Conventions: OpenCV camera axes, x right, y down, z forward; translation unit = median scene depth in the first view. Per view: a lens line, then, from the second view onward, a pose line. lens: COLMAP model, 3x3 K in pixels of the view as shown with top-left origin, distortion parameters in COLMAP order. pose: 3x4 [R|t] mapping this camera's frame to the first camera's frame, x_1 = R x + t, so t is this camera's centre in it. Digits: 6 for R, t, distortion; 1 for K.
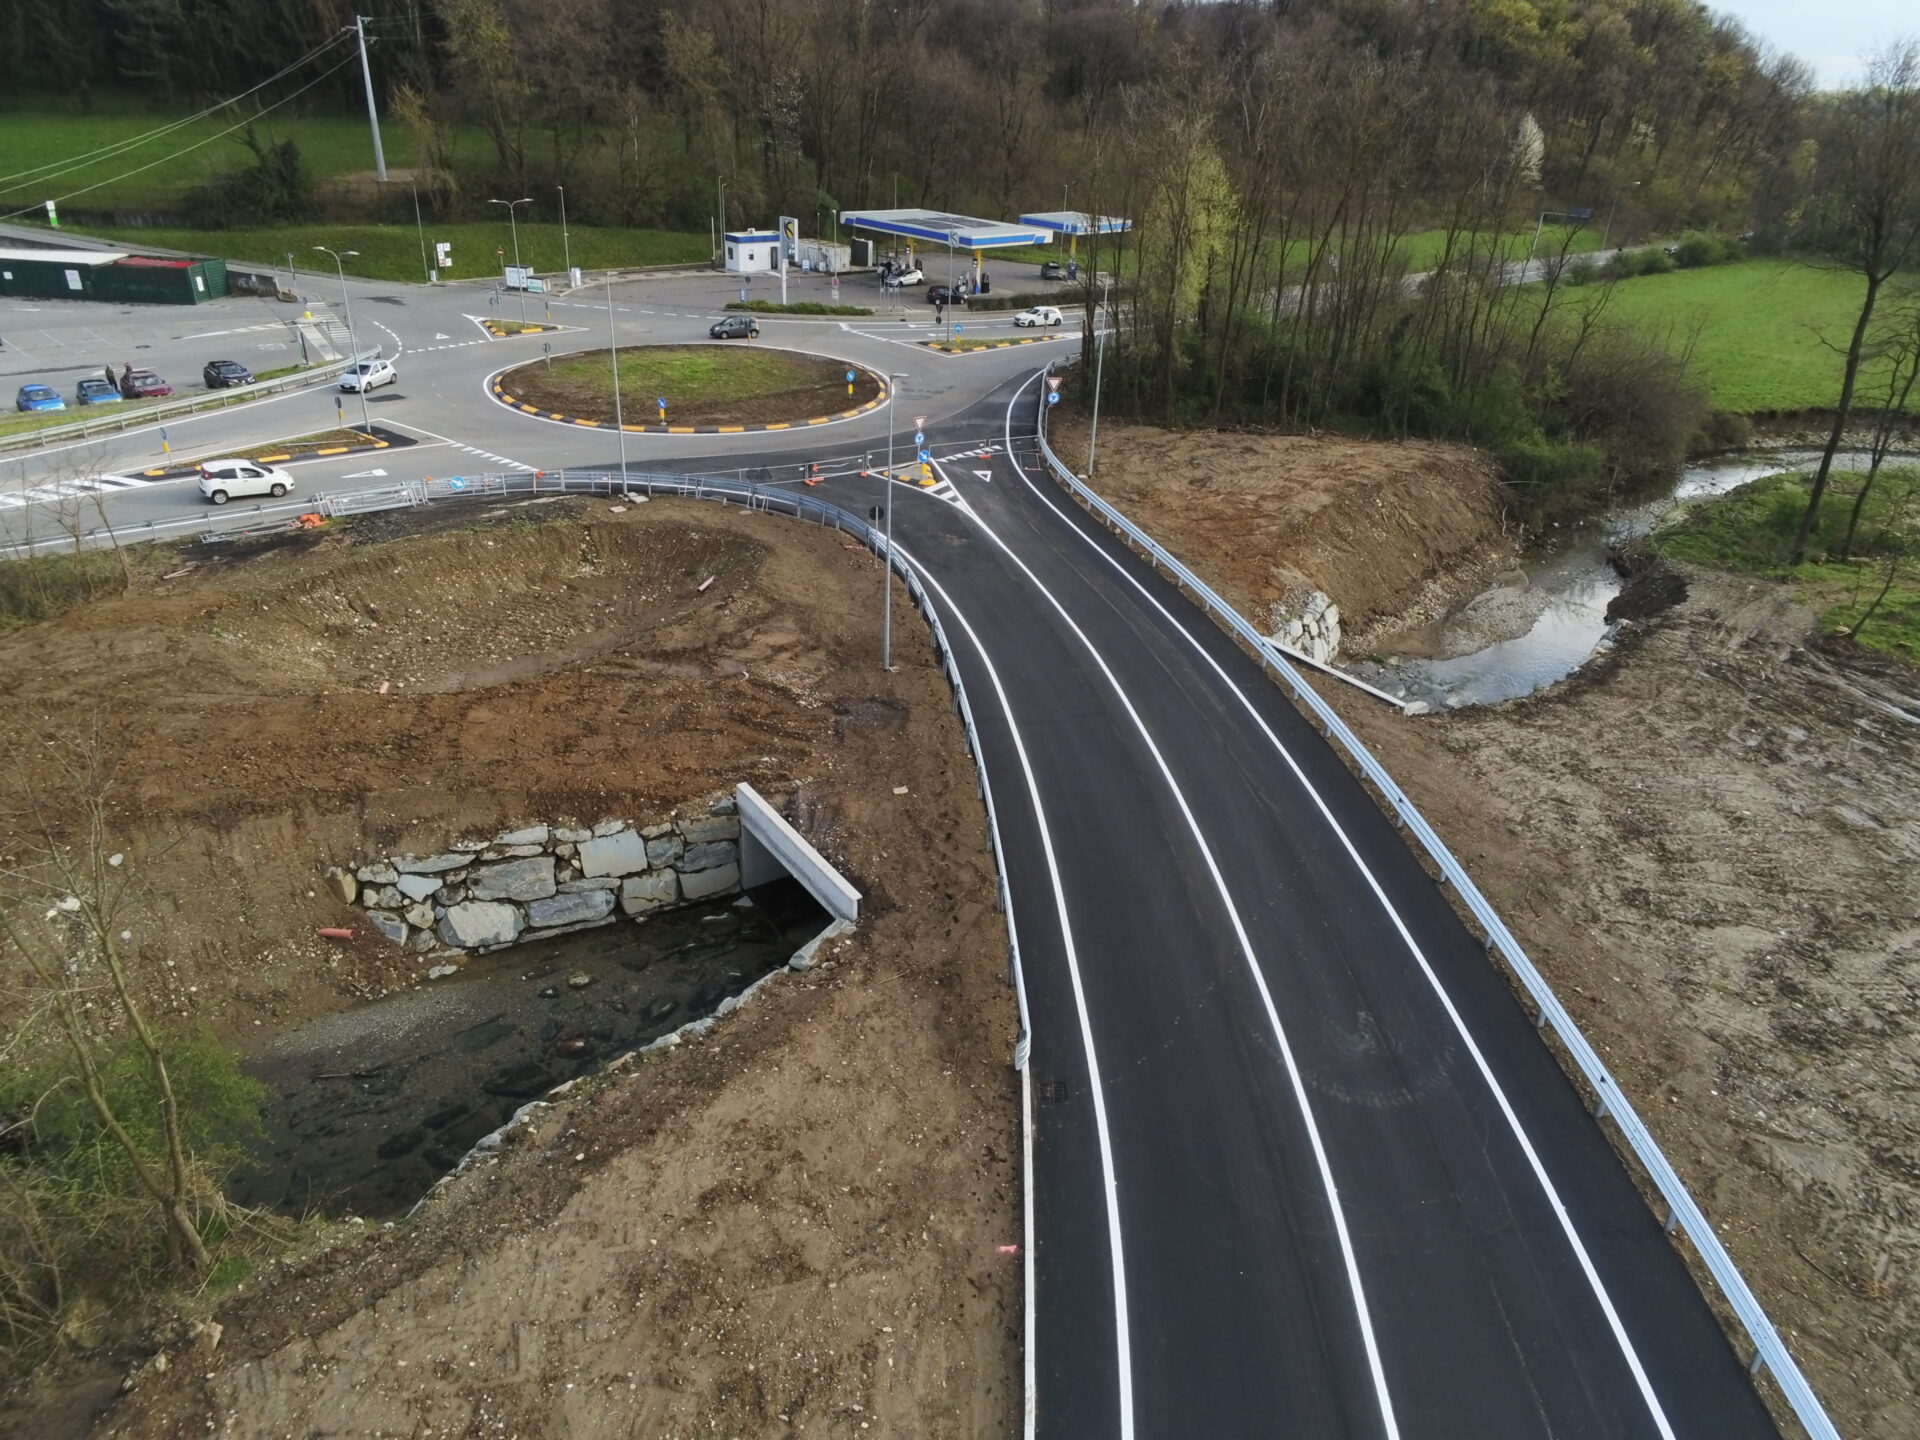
lens RADIAL K [[1256.3, 0, 960.0], [0, 1256.3, 720.0], [0, 0, 1]] dist [0.003752, 0.005787]
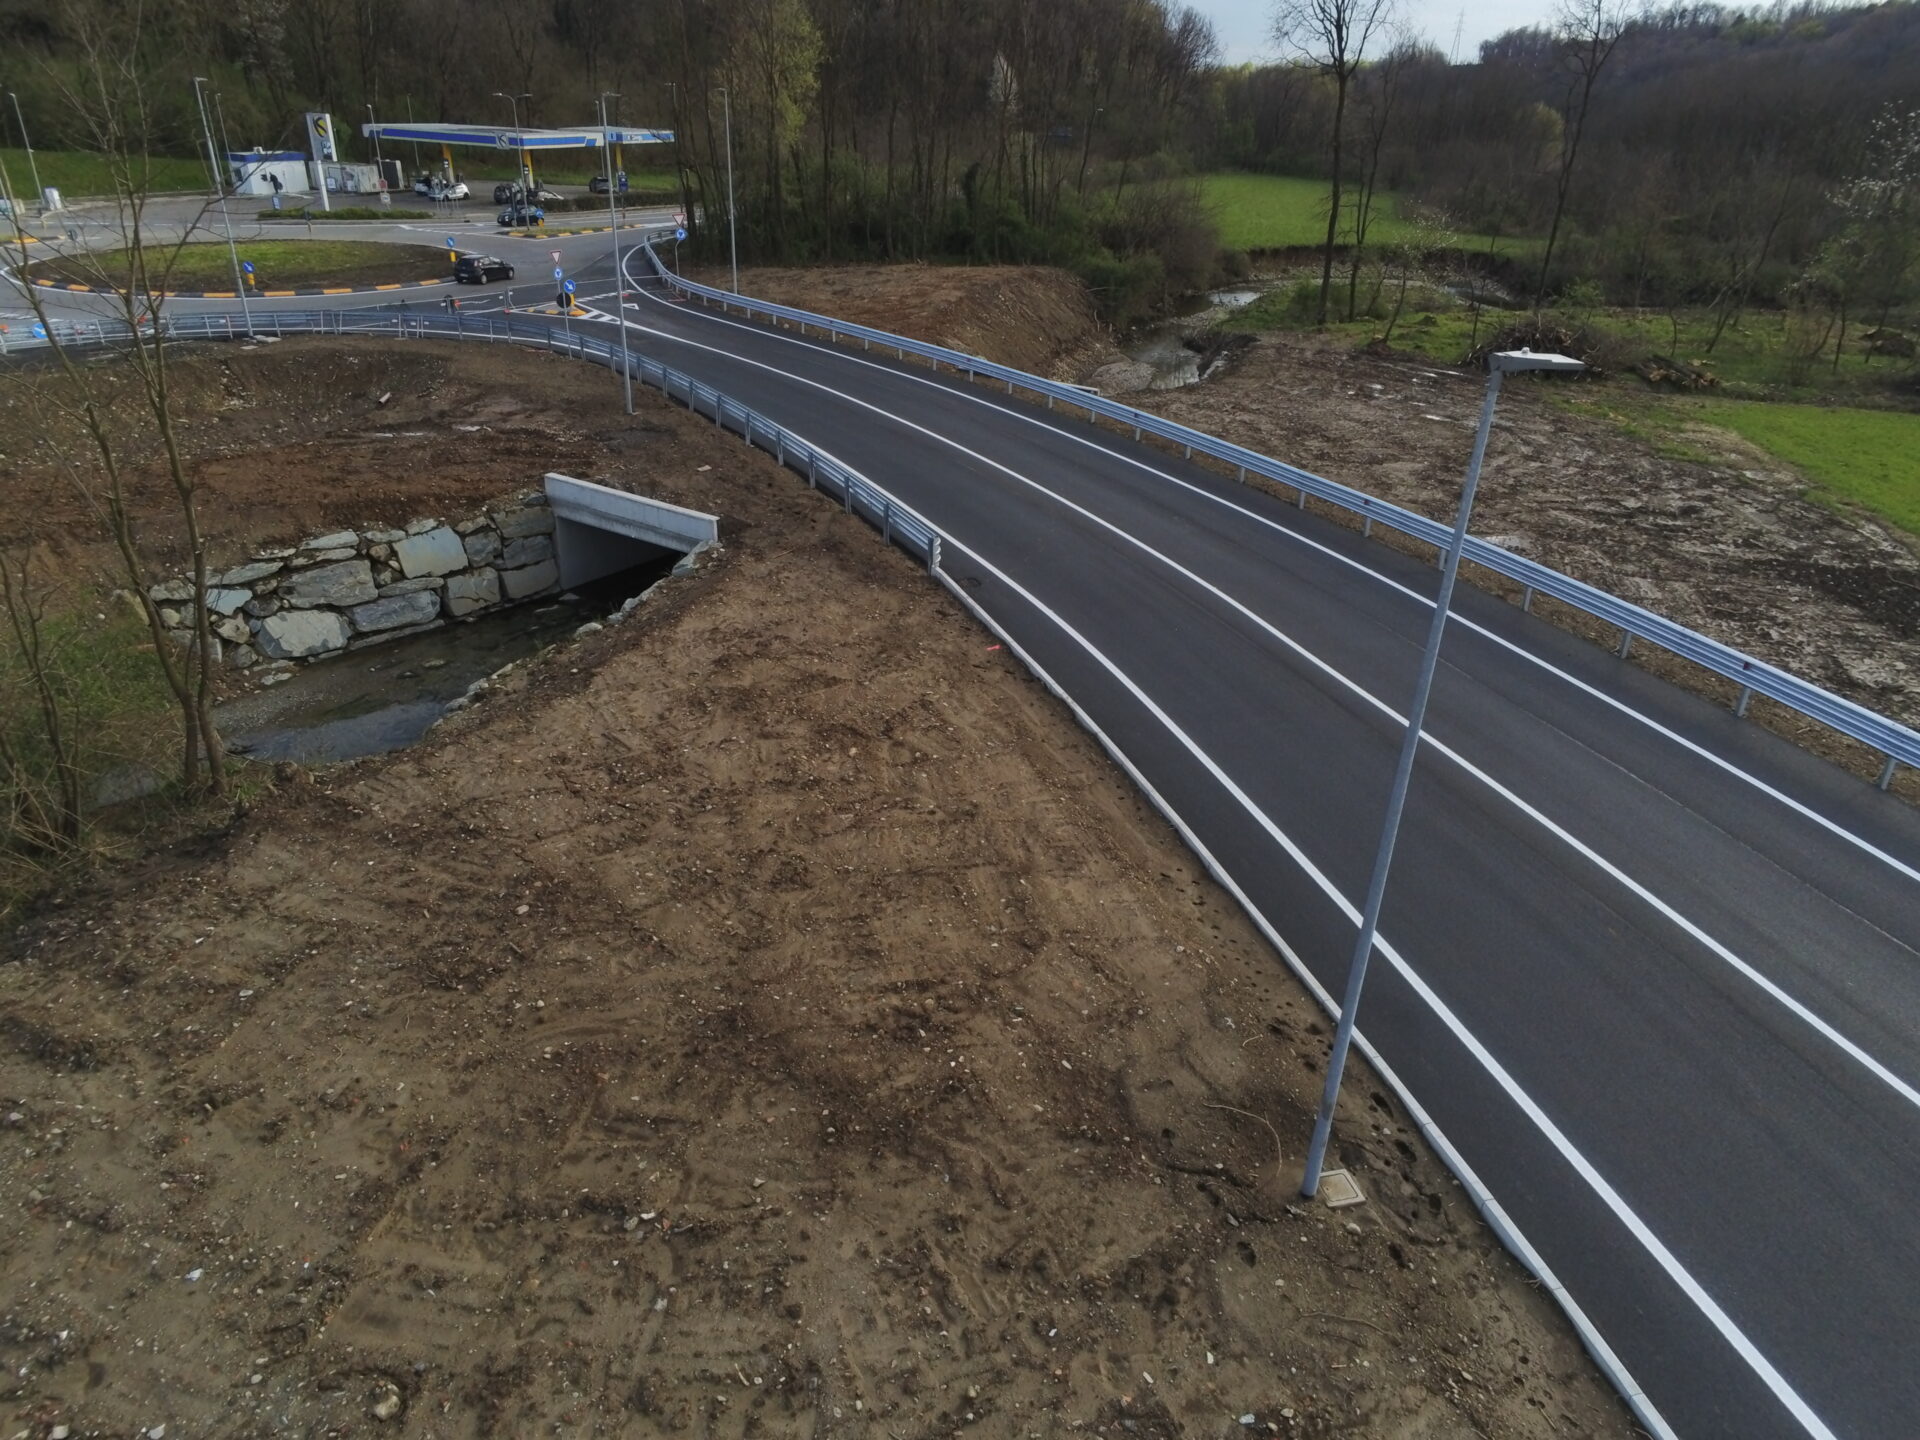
lens RADIAL K [[1261.4, 0, 960.0], [0, 1261.4, 720.0], [0, 0, 1]] dist [0.003756, -0.000877]
pose [[0.927700, -0.179043, 0.327591, -0.241155], [0.179286, 0.983348, 0.029726, 0.280379], [-0.327458, 0.031155, 0.944352, -0.053485]]
